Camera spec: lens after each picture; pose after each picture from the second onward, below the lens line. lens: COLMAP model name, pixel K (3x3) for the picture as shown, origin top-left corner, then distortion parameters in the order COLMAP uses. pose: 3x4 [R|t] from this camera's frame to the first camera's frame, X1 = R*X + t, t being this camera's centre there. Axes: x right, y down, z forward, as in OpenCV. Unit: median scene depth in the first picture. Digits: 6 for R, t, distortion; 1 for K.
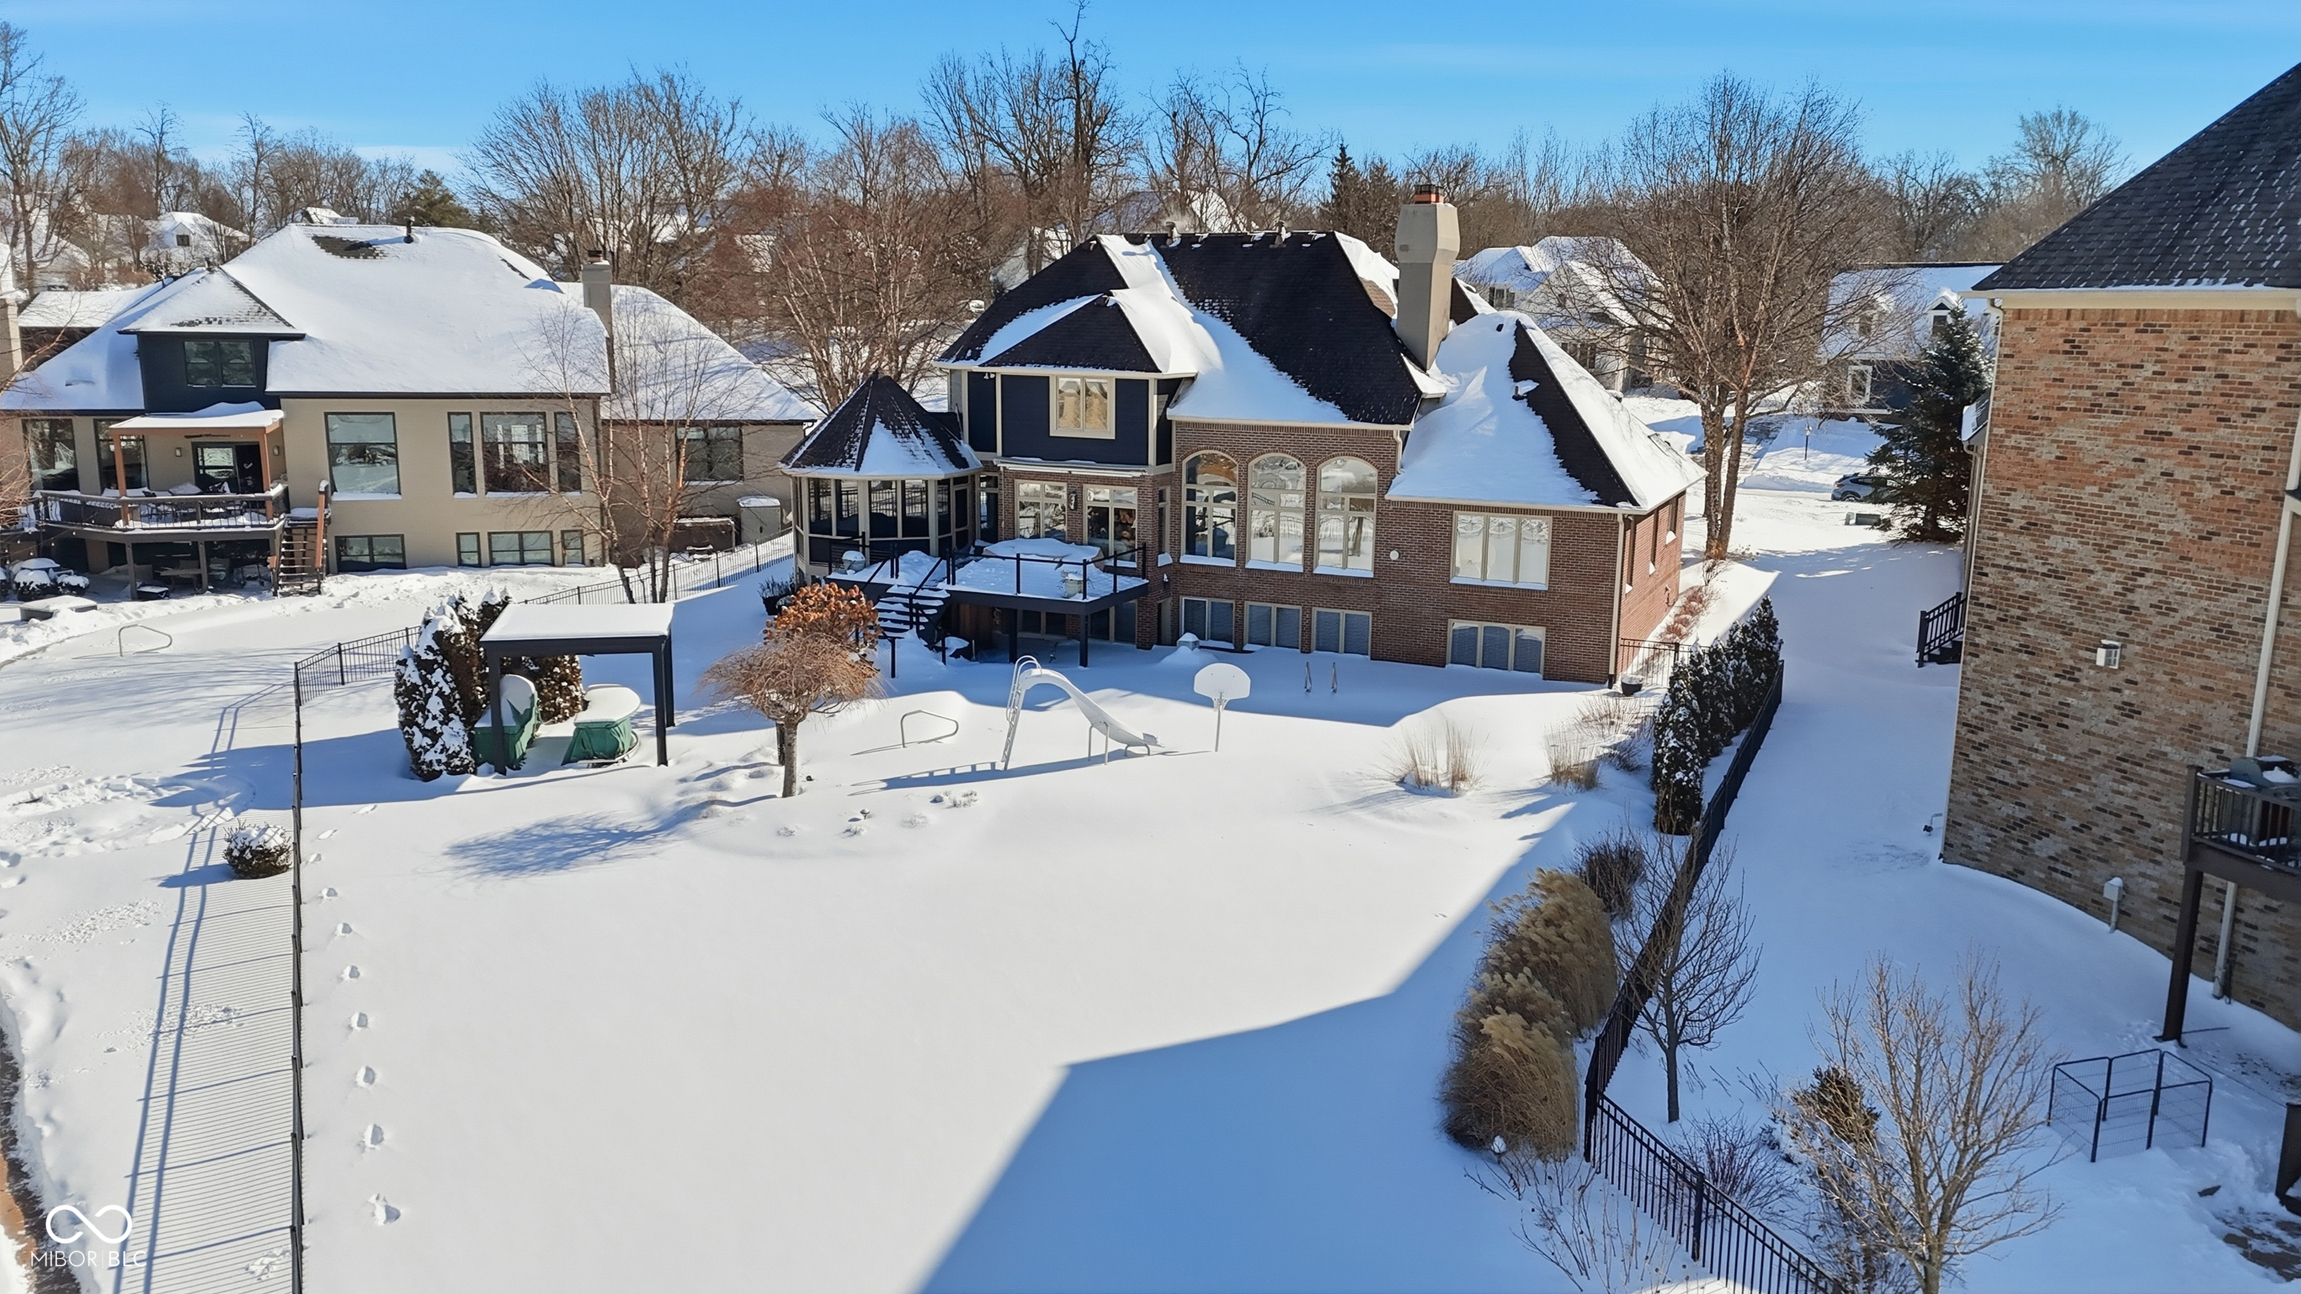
lens RADIAL K [[1668.6, 0, 1150.5], [0, 1668.6, 647.0], [0, 0, 1]] dist [0.105473, -0.112920]
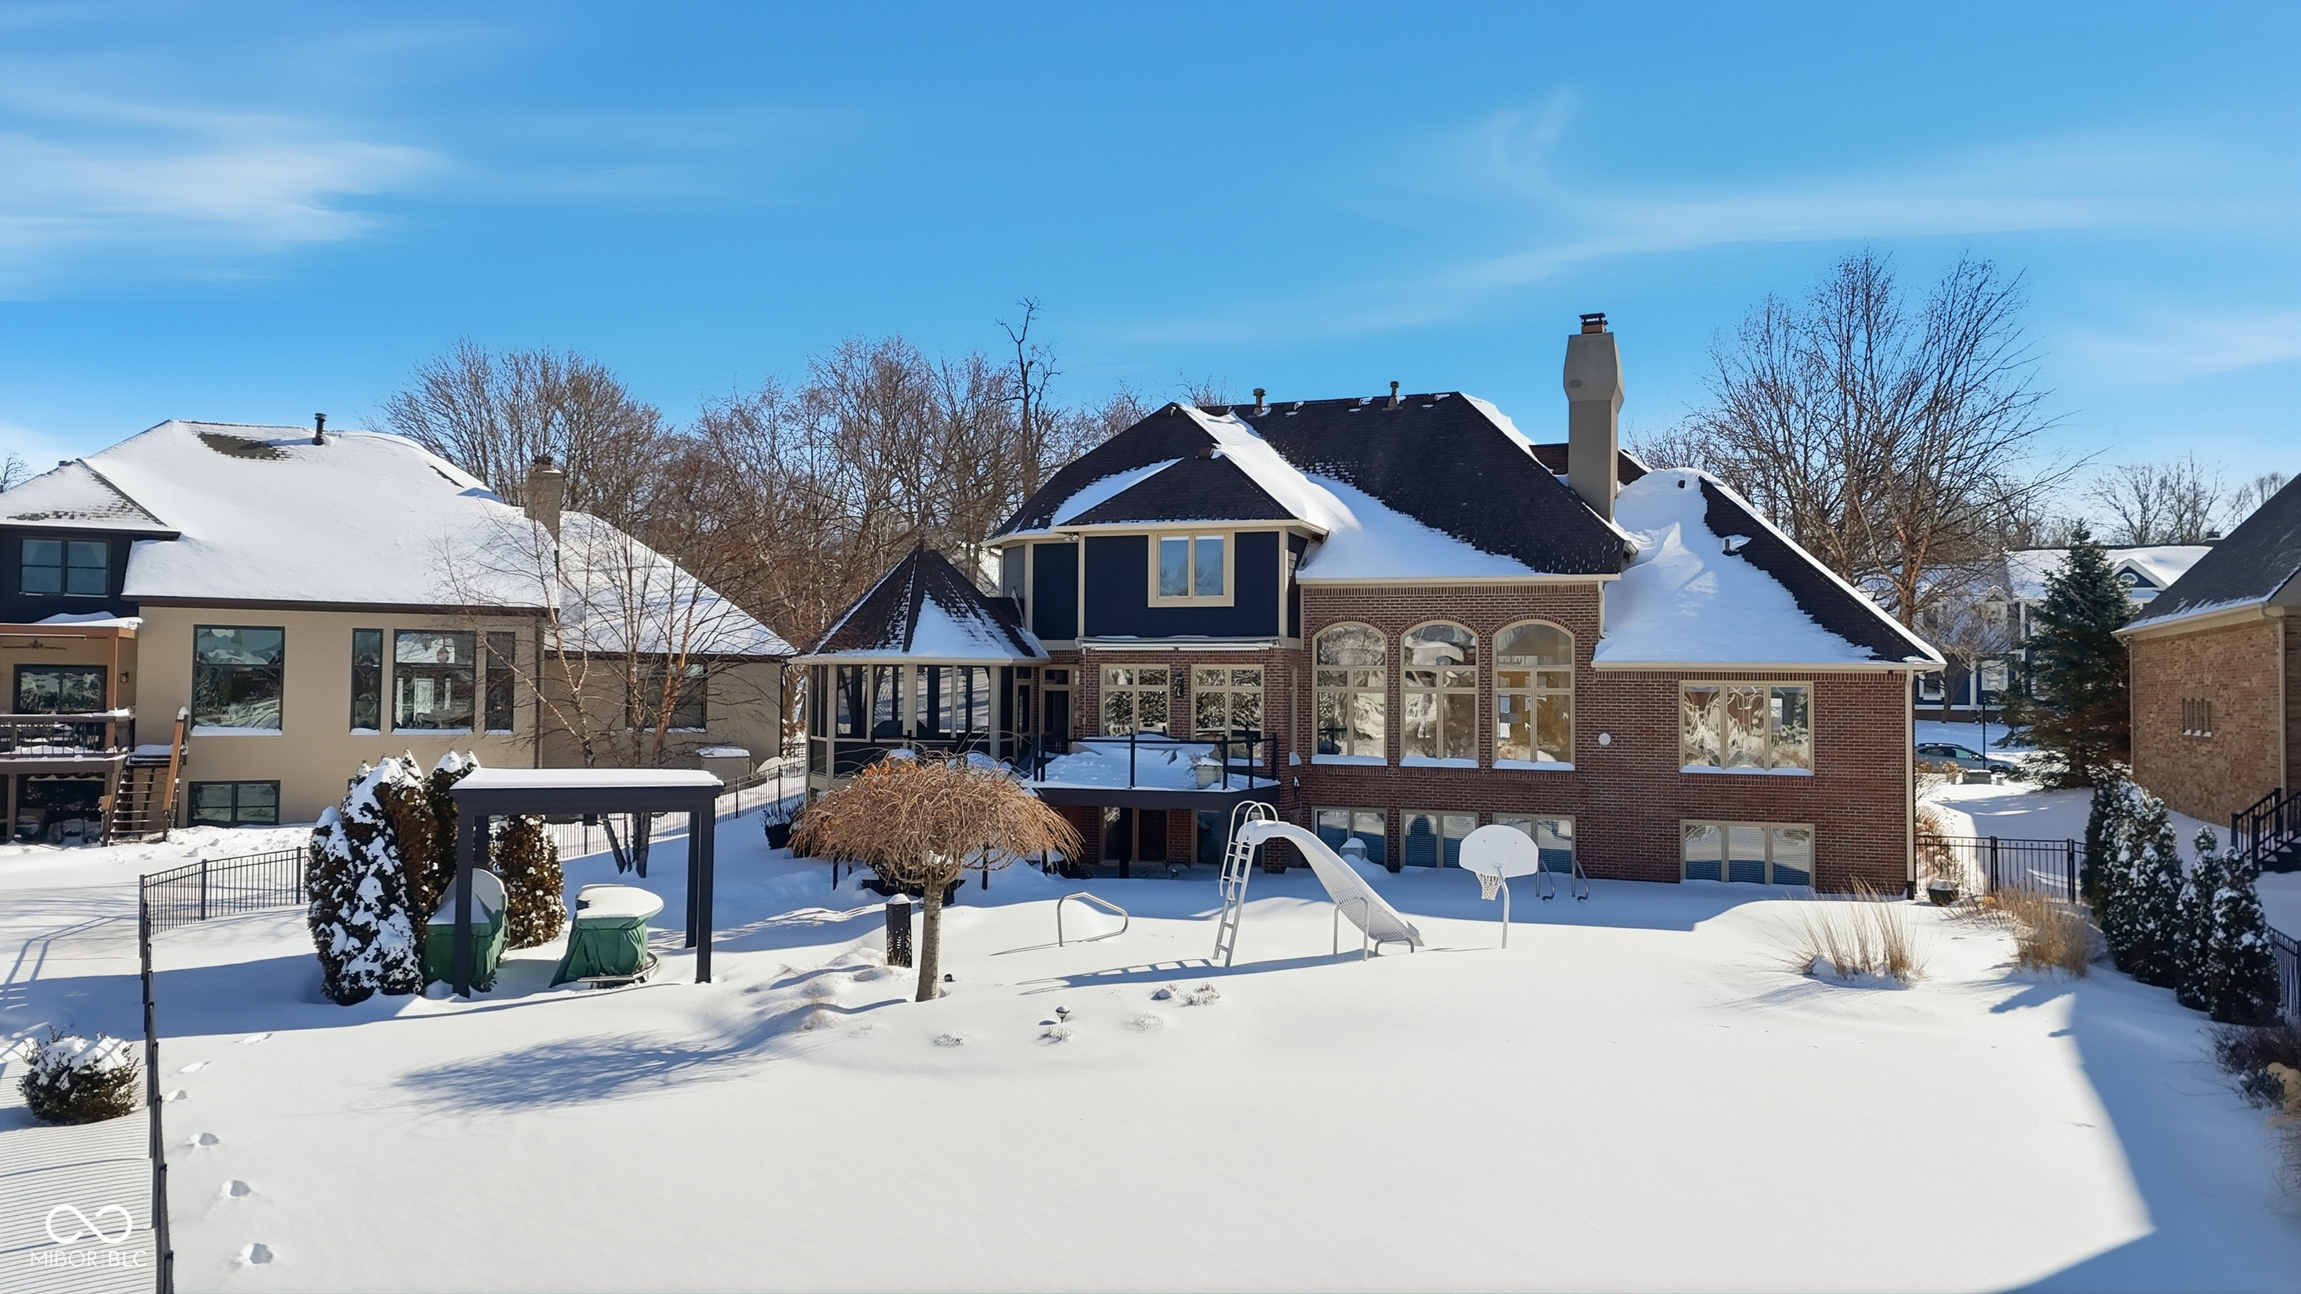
lens RADIAL K [[1668.6, 0, 1150.5], [0, 1668.6, 647.0], [0, 0, 1]] dist [0.105473, -0.112920]
pose [[0.996338, -0.002101, 0.085476, -0.132682], [0.021199, 0.974552, -0.223156, 0.073872], [-0.082832, 0.224151, 0.971028, 0.233305]]
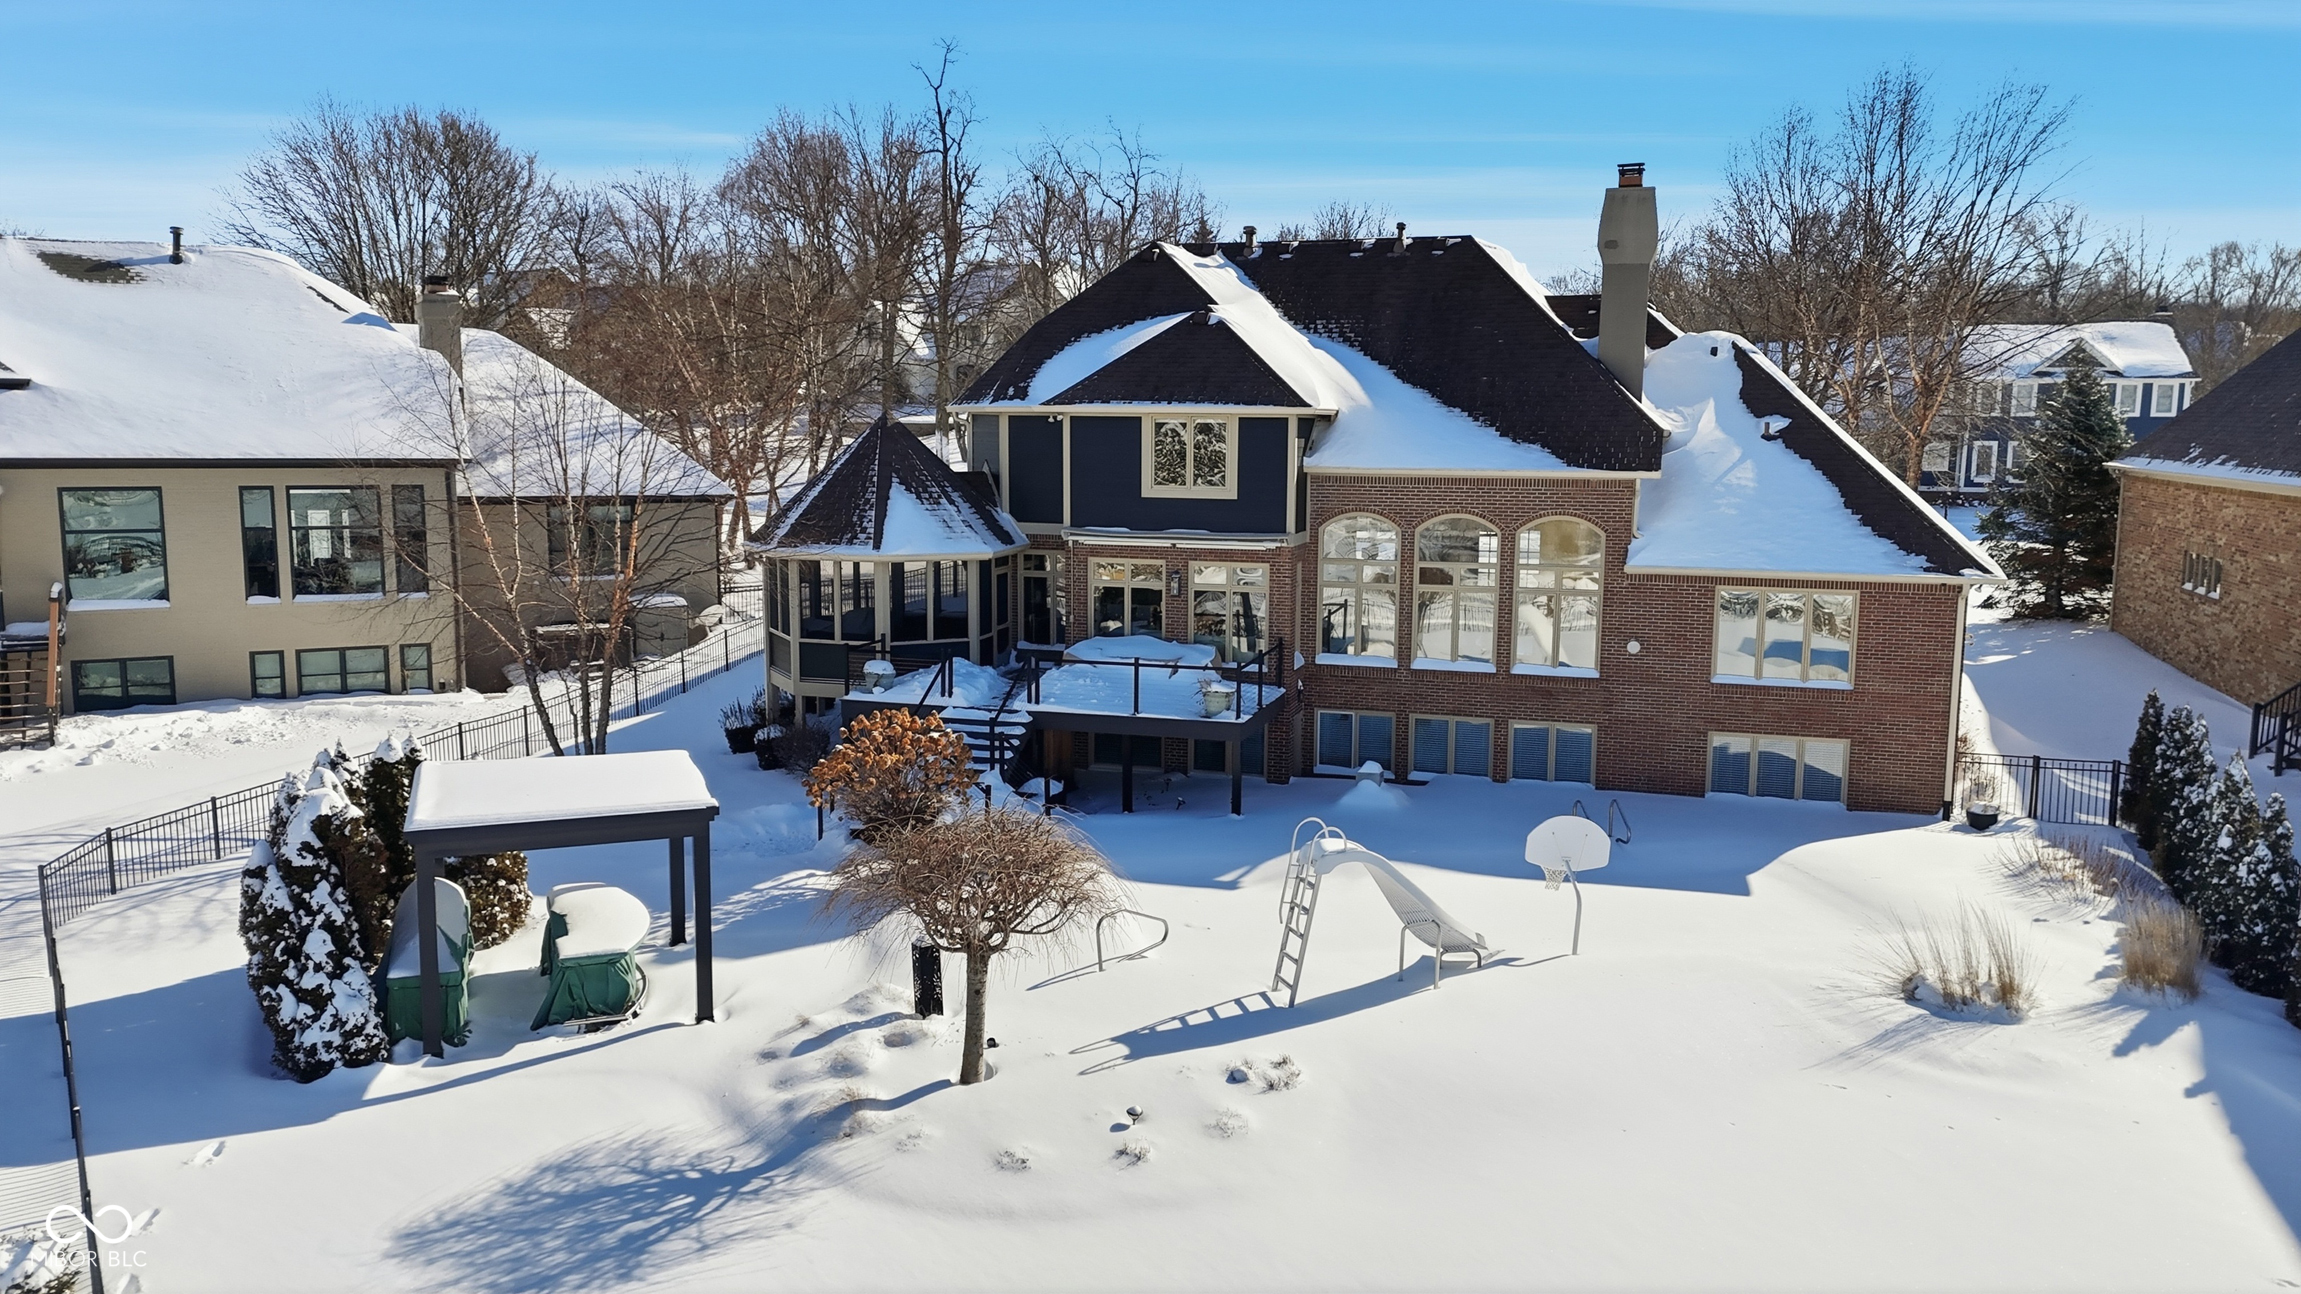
lens RADIAL K [[1668.6, 0, 1150.5], [0, 1668.6, 647.0], [0, 0, 1]] dist [0.105473, -0.112920]
pose [[0.989613, -0.024705, 0.141619, -0.168127], [0.033138, 0.997795, -0.057499, -0.018879], [-0.139886, 0.061595, 0.988250, 0.288082]]
